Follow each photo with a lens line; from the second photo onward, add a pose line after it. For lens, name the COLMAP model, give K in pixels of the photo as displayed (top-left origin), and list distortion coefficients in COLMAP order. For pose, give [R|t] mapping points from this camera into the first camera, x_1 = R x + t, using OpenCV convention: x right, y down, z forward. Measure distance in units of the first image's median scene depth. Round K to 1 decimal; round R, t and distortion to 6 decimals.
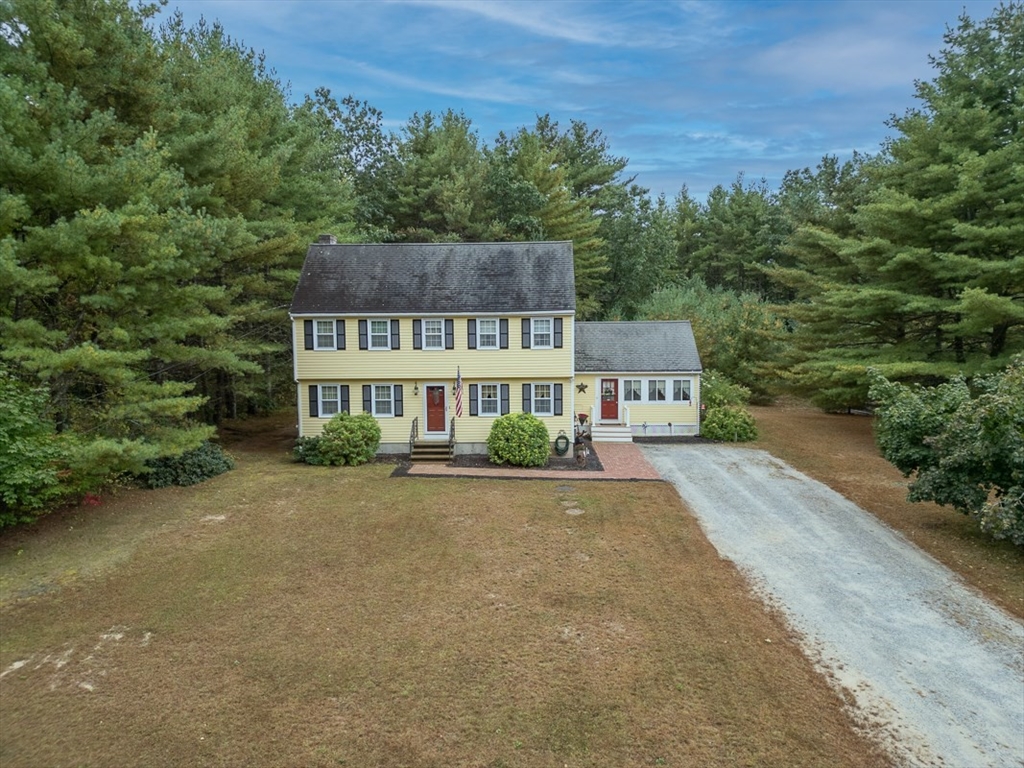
lens RADIAL K [[717.0, 0, 512.0], [0, 717.0, 384.4], [0, 0, 1]] dist [0.055758, -0.040450]
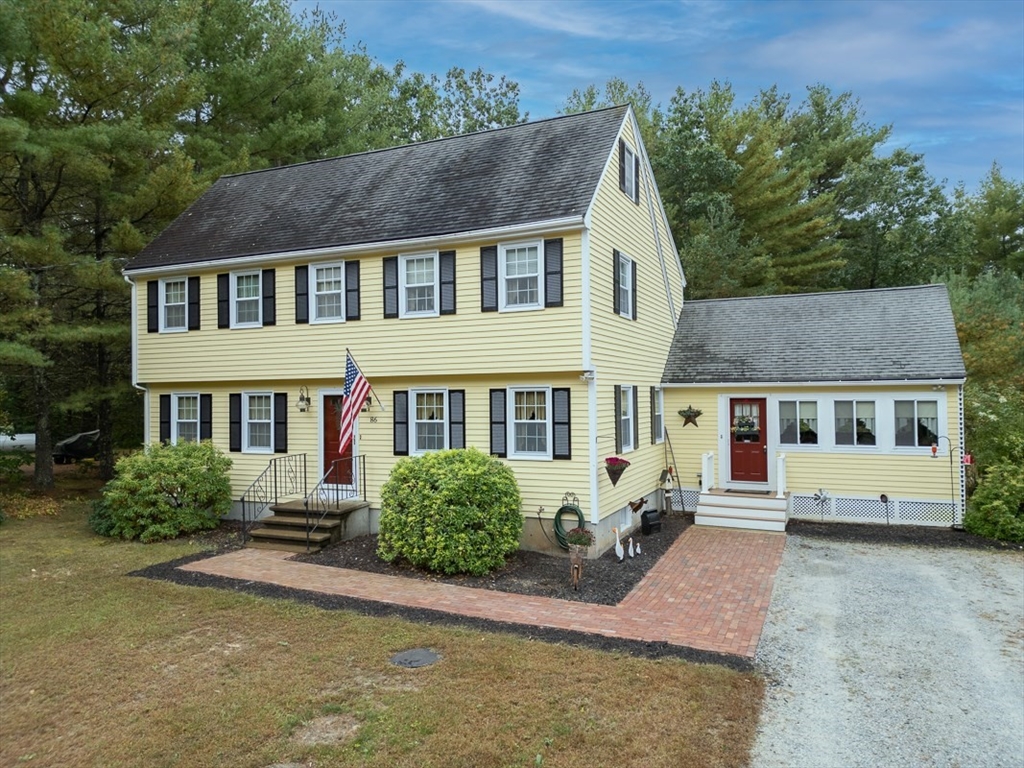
lens RADIAL K [[717.0, 0, 510.2], [0, 717.0, 384.4], [0, 0, 1]] dist [0.055758, -0.040450]
pose [[0.926779, -0.006040, -0.375559, 0.201597], [-0.028723, 0.995803, -0.086897, 0.036220], [0.374508, 0.091322, 0.922716, 0.568020]]
